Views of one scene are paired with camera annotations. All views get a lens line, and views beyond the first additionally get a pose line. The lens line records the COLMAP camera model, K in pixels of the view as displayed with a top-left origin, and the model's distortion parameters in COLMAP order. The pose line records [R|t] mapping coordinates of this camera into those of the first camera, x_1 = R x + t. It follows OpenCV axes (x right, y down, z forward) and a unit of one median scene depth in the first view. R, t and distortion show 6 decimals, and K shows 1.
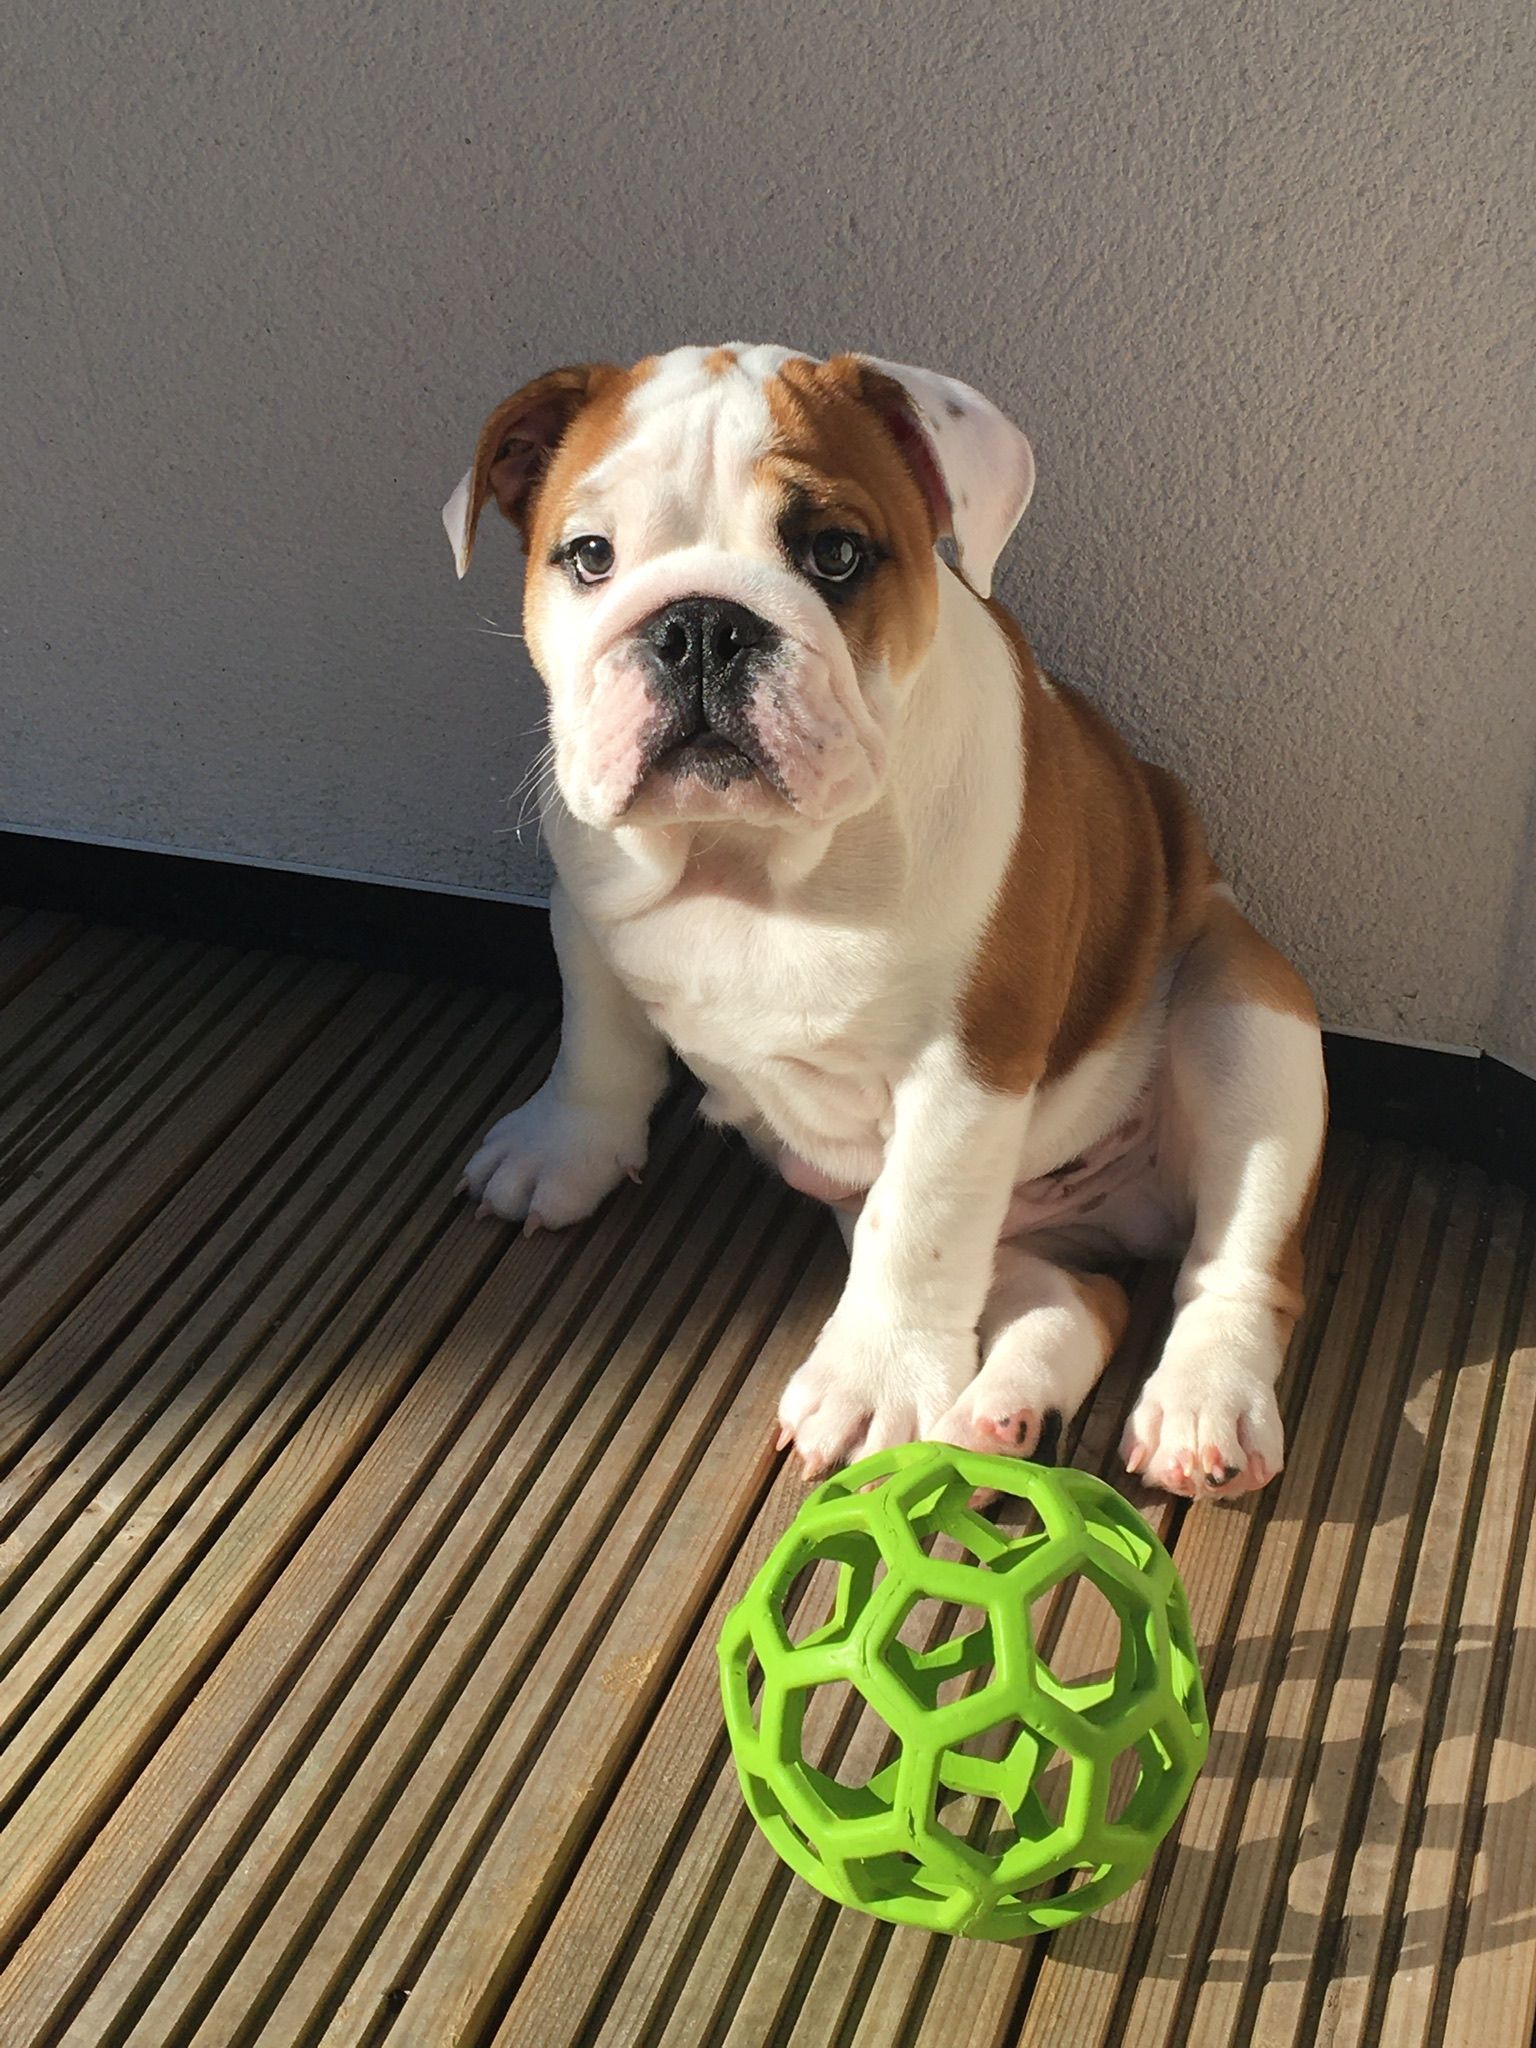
lens RADIAL K [[2950.0, 0, 768.0], [0, 2950.0, 1024.0], [0, 0, 1]] dist [0.216038, -0.804005]
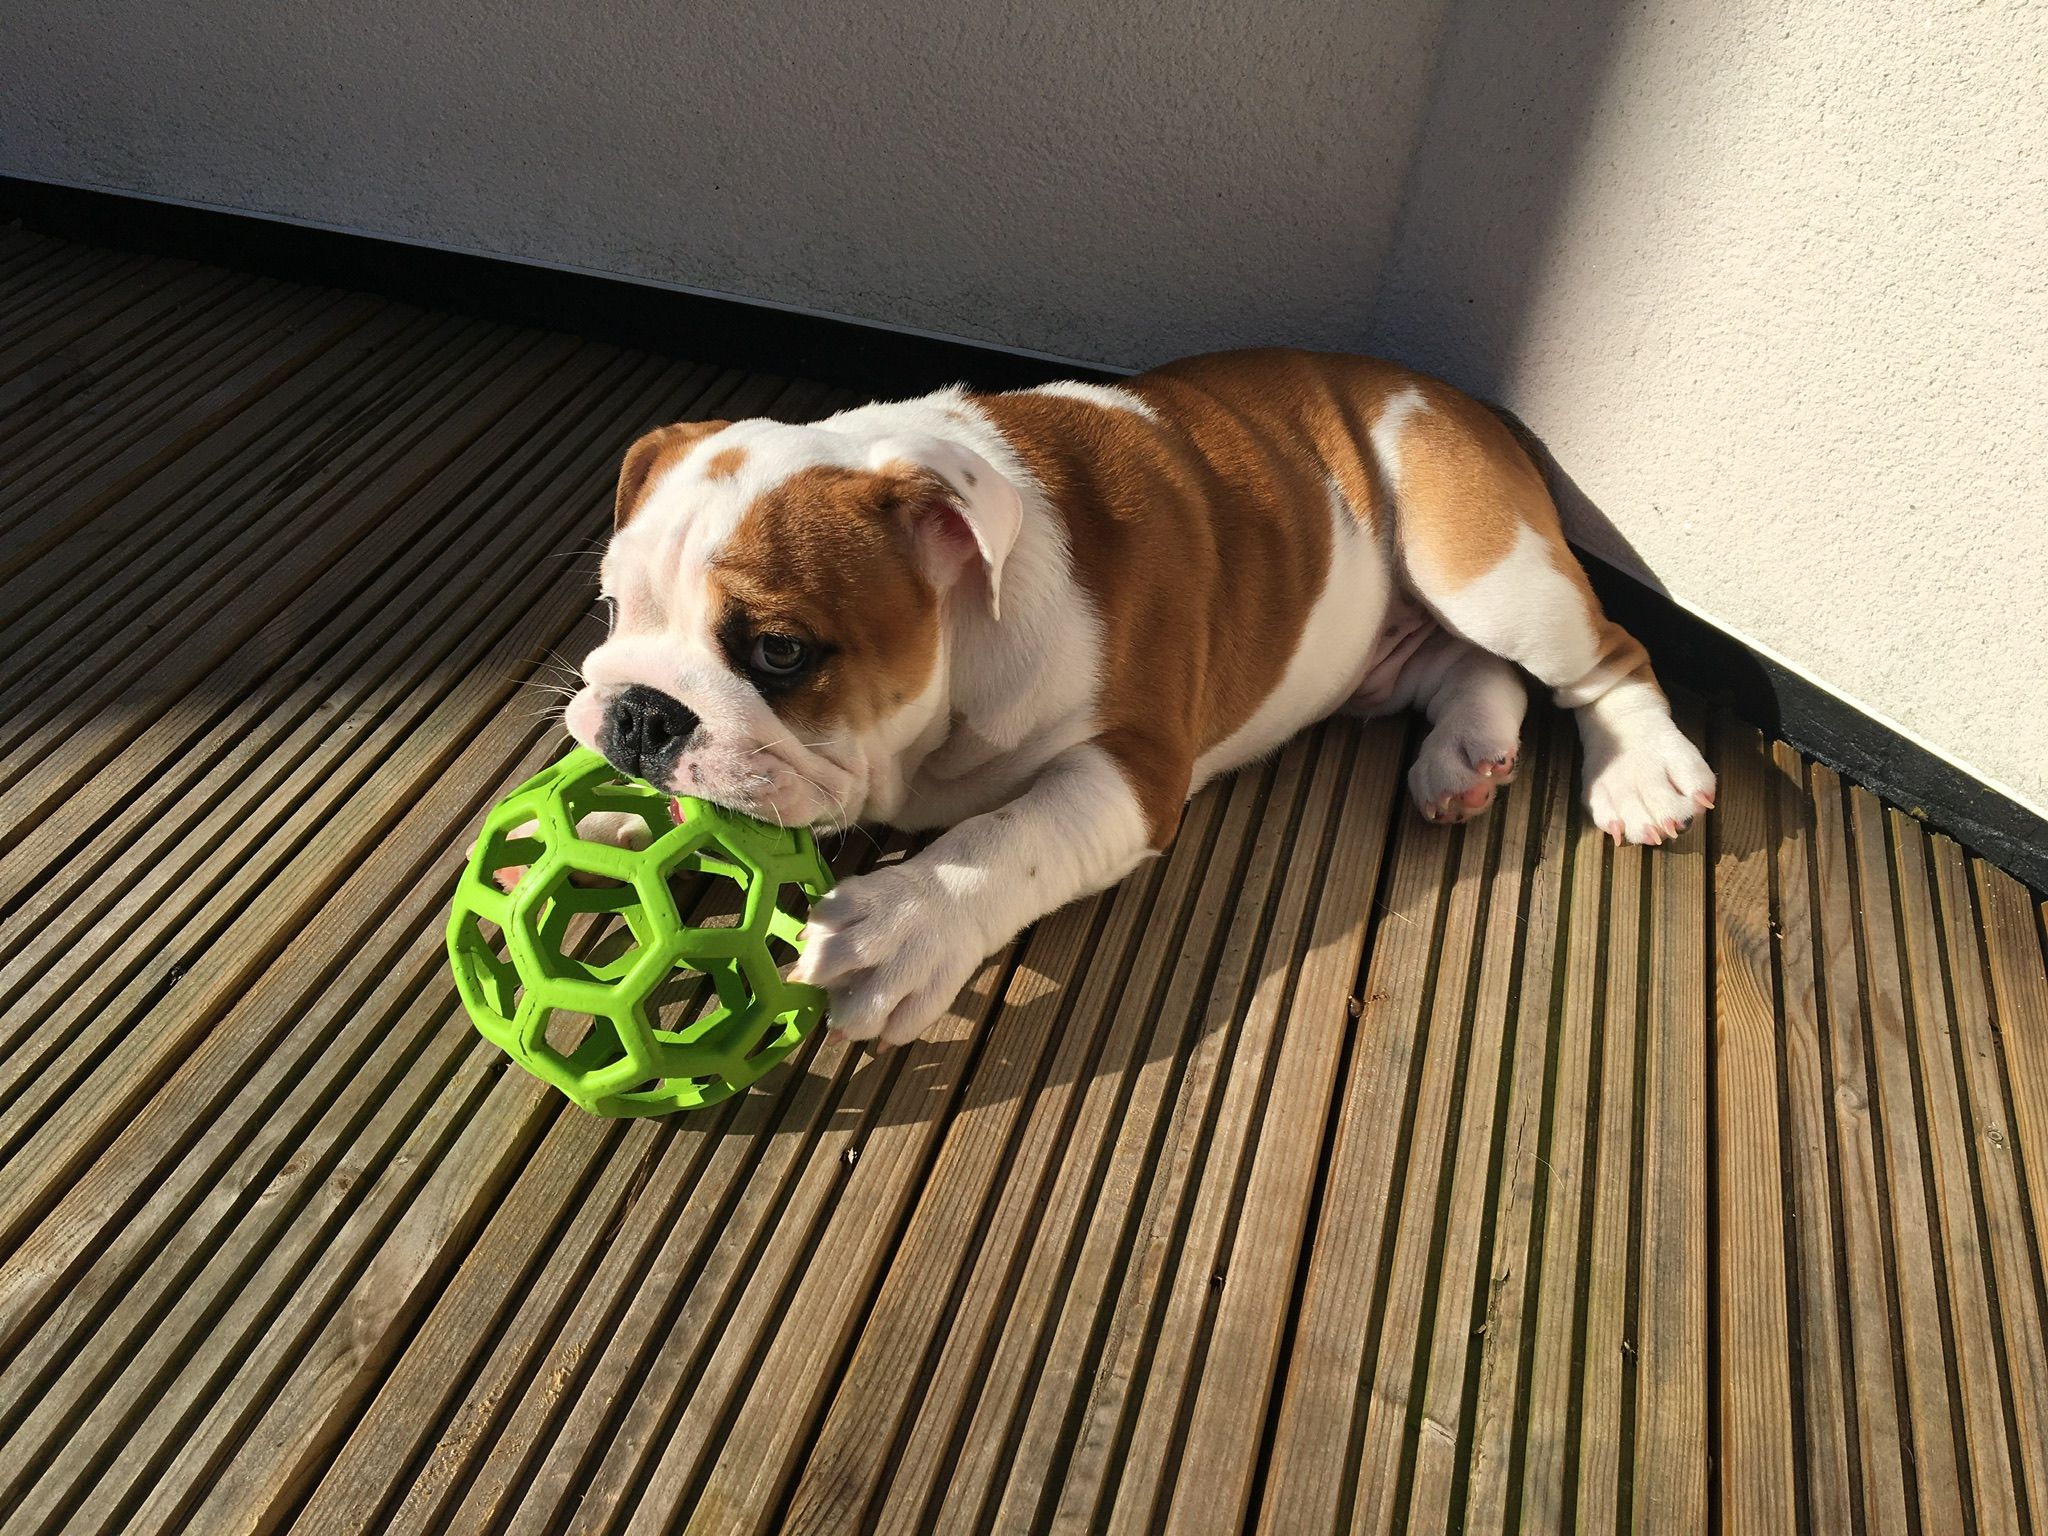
lens RADIAL K [[1675.2, 0, 1024.0], [0, 1675.2, 768.0], [0, 0, 1]] dist [0.006183, -0.003071]
pose [[0.998533, 0.024106, 0.048492, 0.053115], [-0.032886, 0.981363, 0.189328, 0.030285], [-0.043024, -0.190645, 0.980716, 0.201162]]
